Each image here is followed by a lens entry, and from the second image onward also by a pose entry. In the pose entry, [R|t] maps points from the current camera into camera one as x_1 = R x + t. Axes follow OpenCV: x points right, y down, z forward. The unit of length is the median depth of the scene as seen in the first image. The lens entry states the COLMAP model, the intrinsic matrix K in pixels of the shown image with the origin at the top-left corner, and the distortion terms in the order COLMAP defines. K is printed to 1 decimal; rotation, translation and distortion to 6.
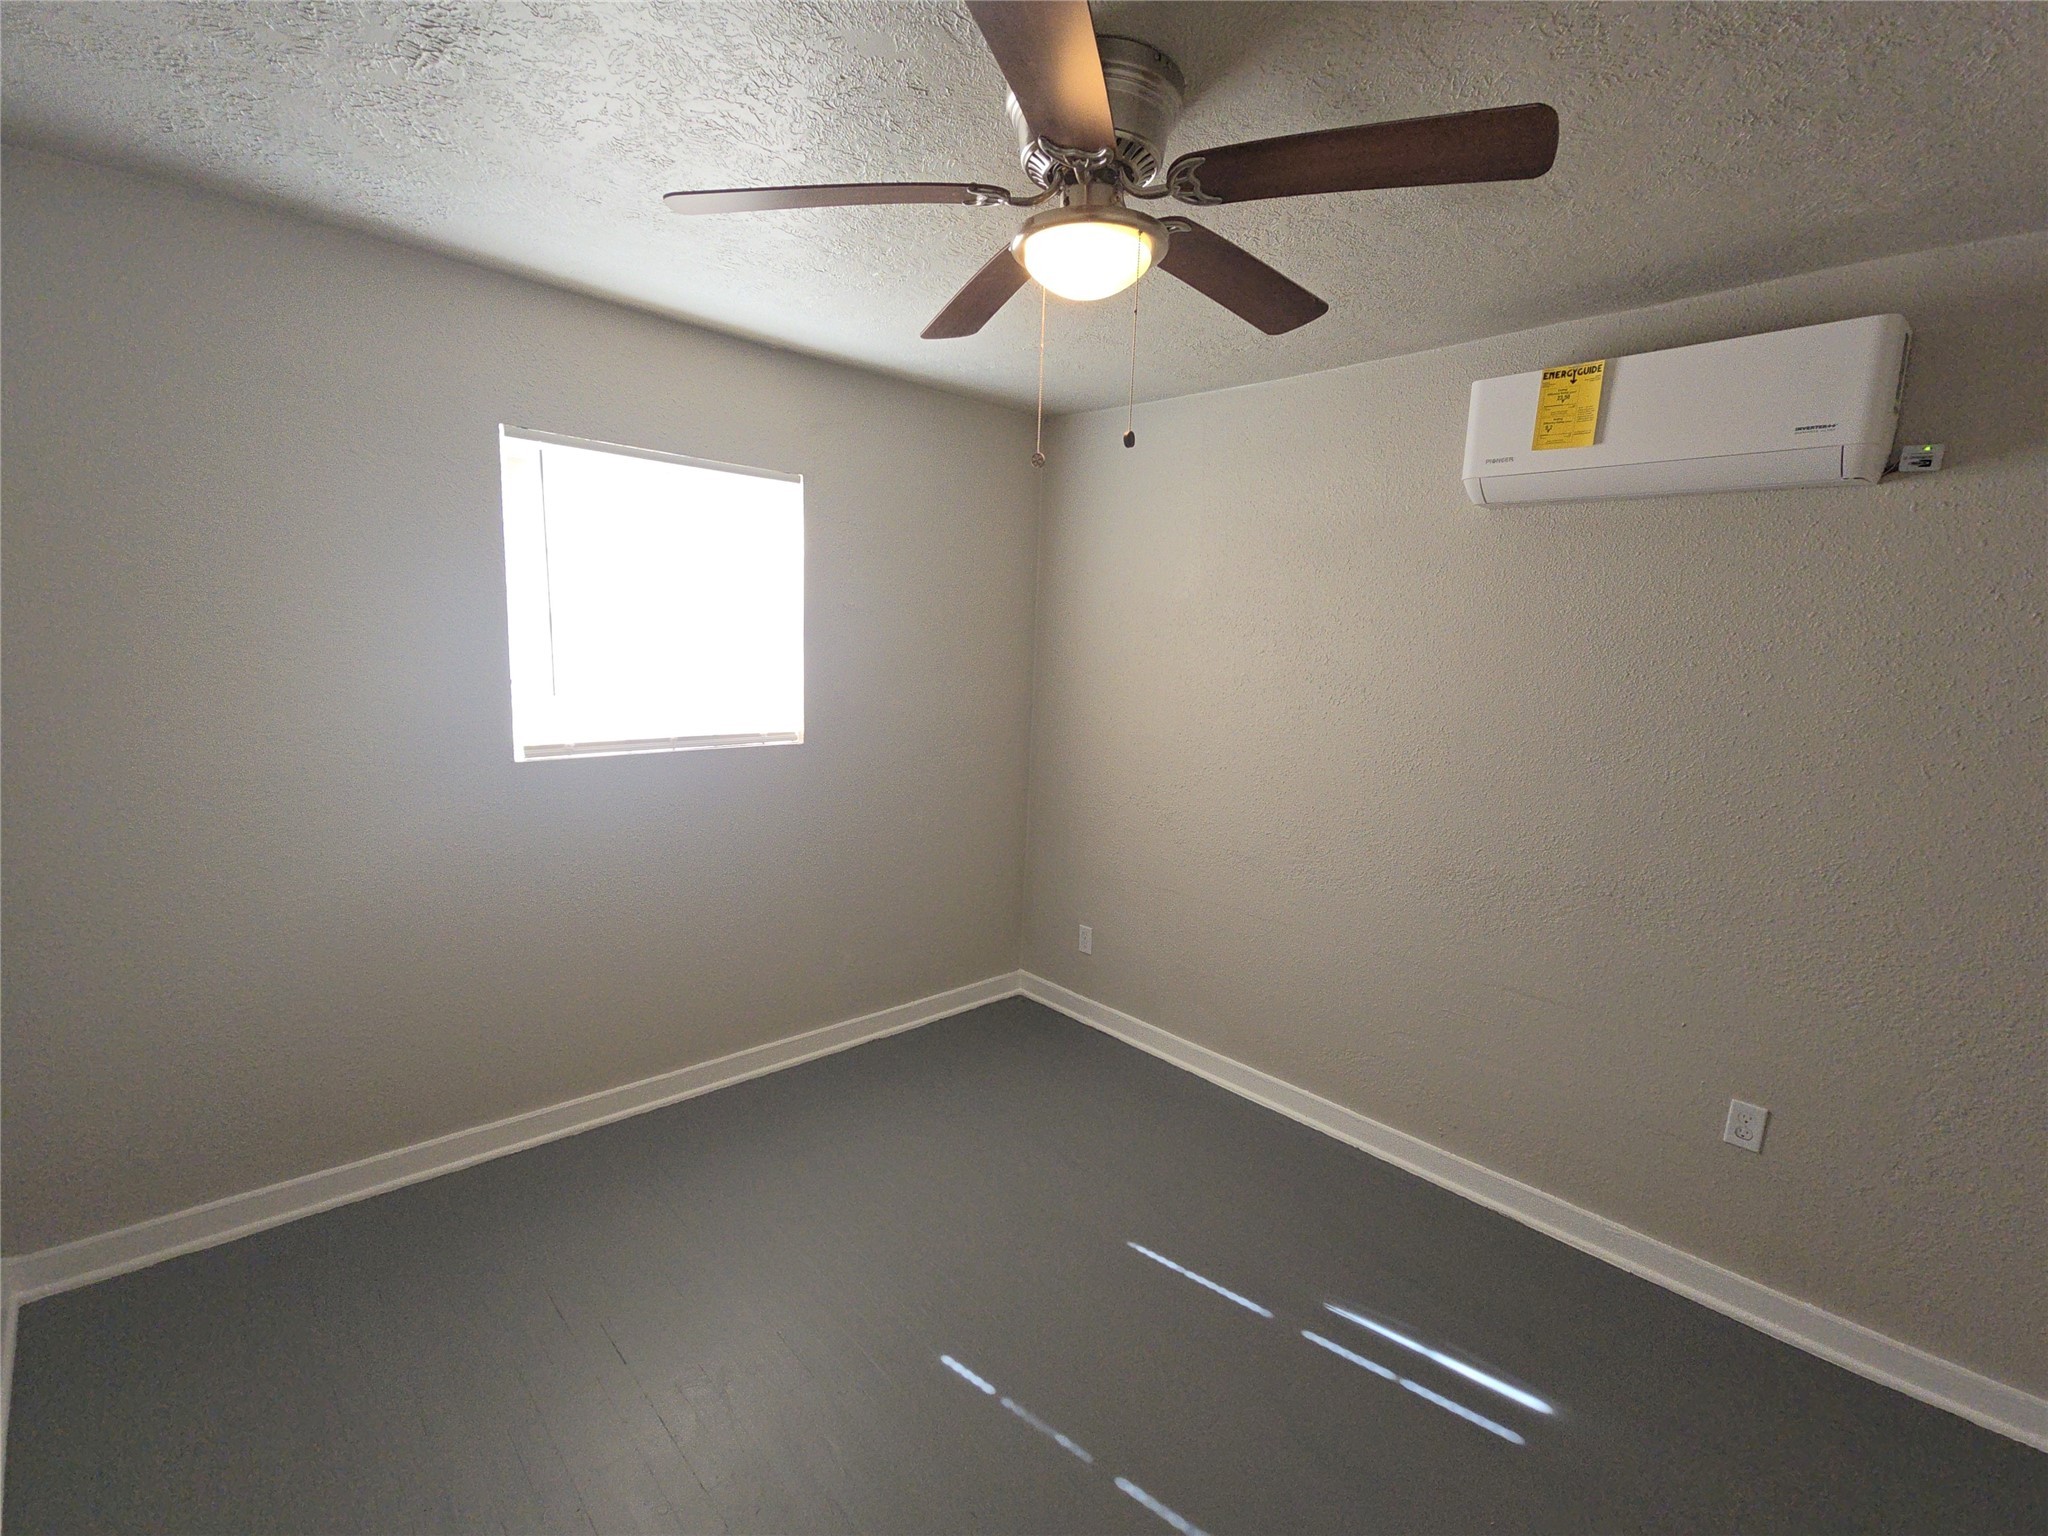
lens RADIAL K [[901.2, 0, 1020.0], [0, 901.2, 785.0], [0, 0, 1]] dist [-0.001744, -0.000955]
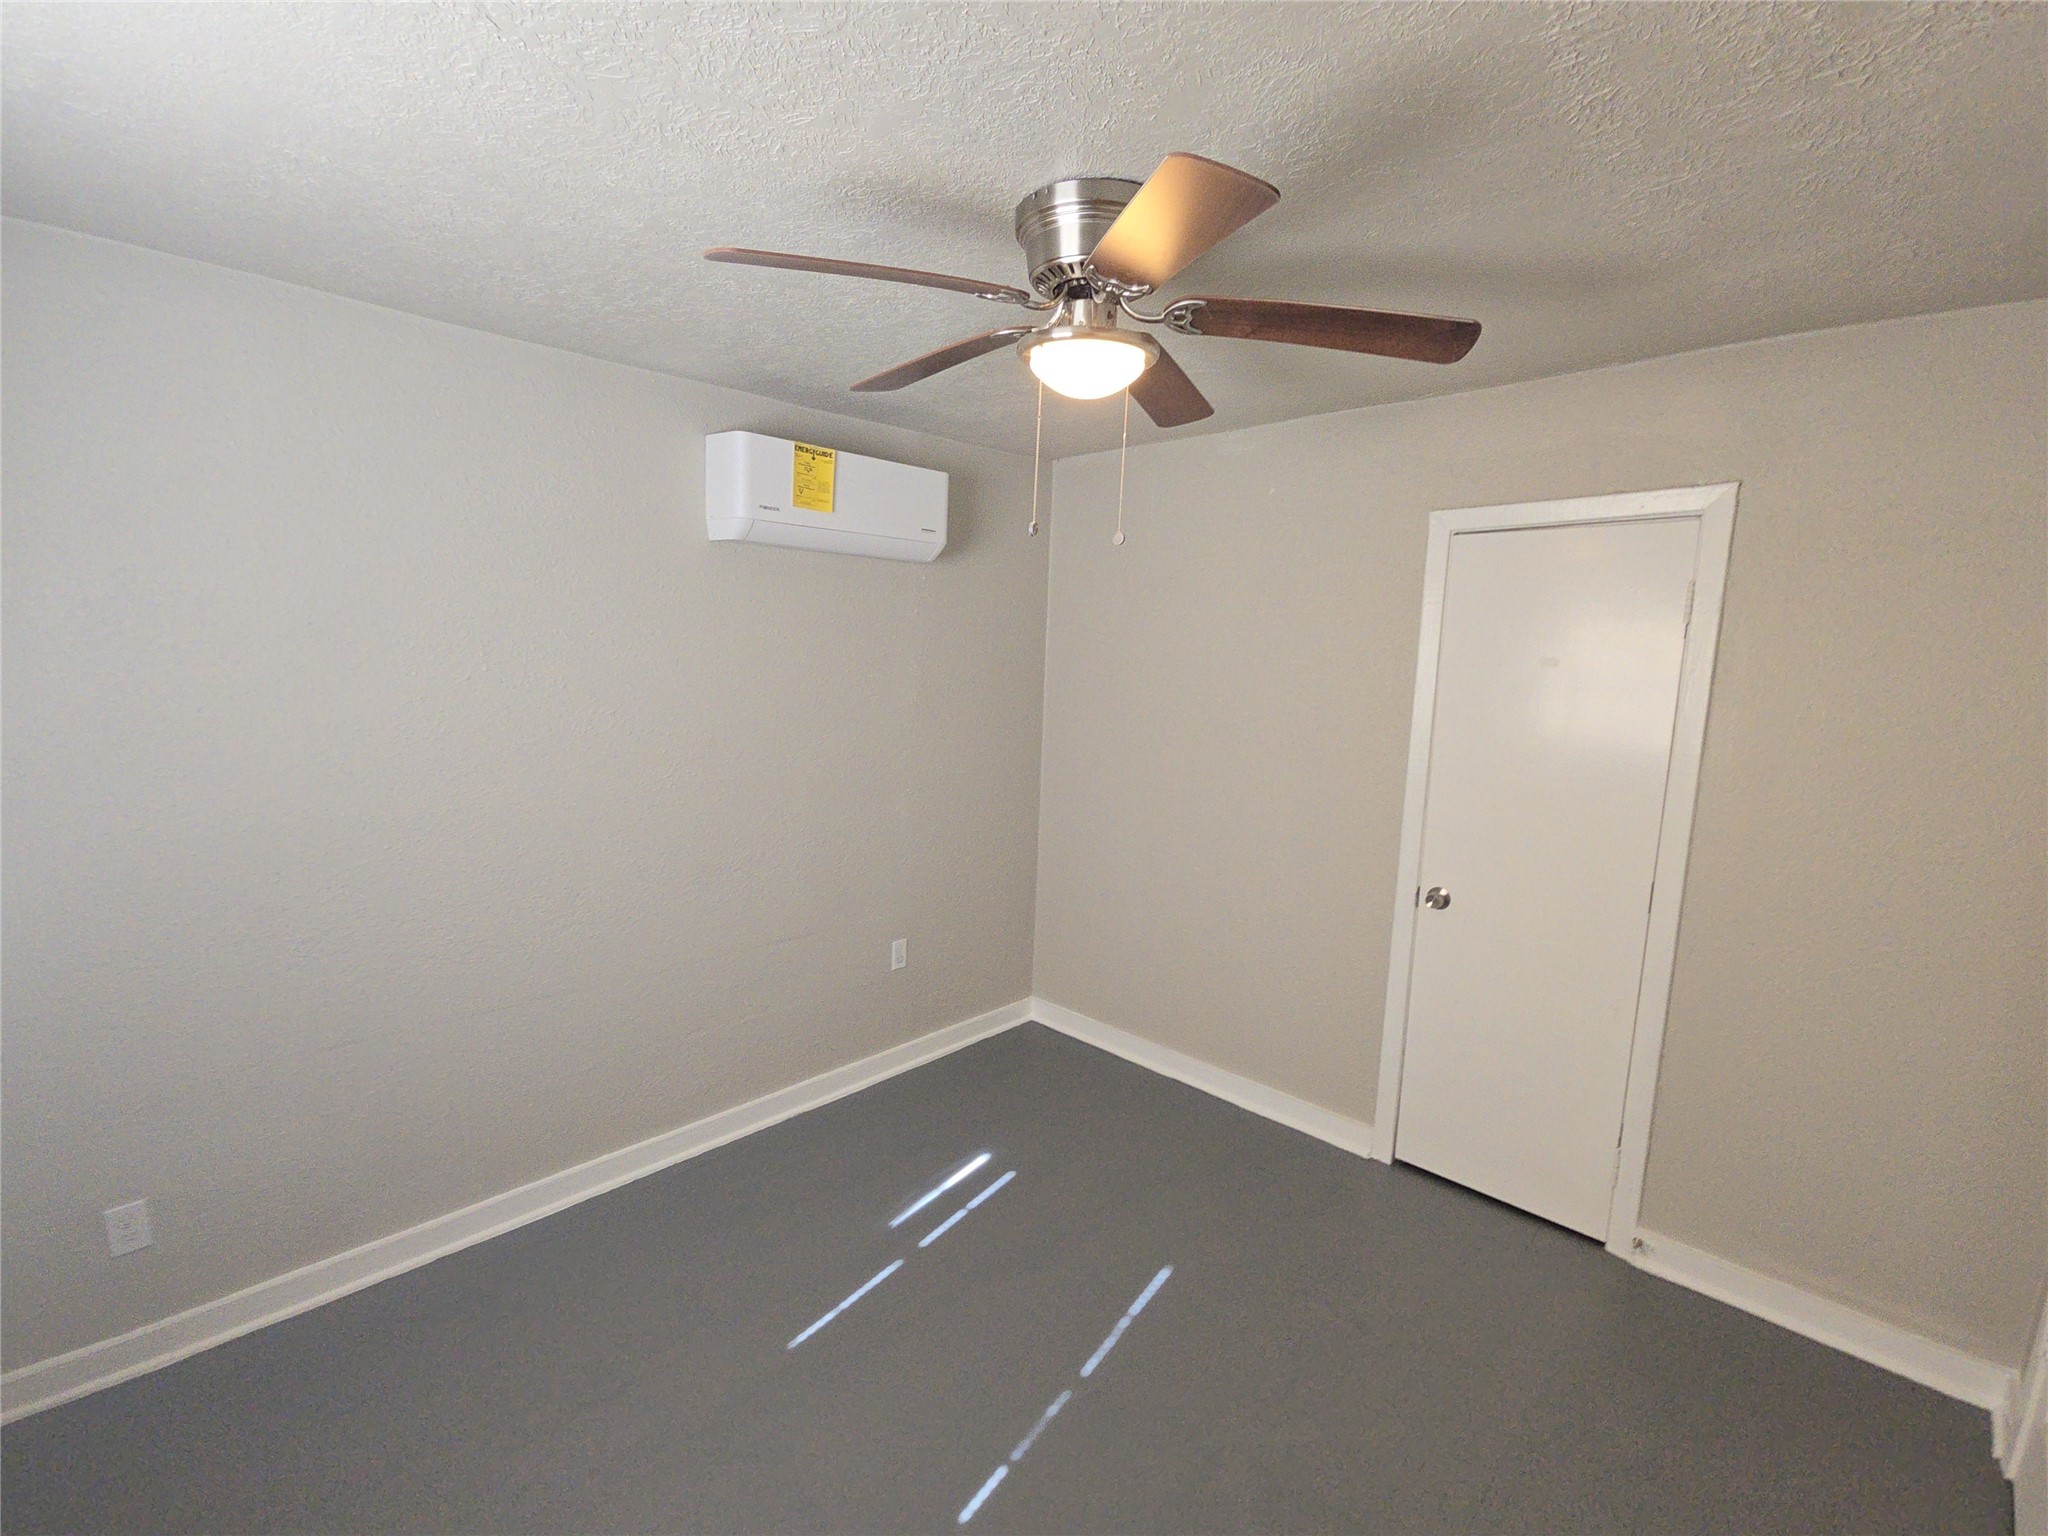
lens RADIAL K [[901.2, 0, 1020.0], [0, 901.2, 785.0], [0, 0, 1]] dist [-0.001744, -0.000955]
pose [[-0.039411, -0.187411, 0.981491, -0.762009], [0.138714, 0.971717, 0.191114, -0.202935], [-0.989548, 0.143678, -0.012300, 0.802326]]
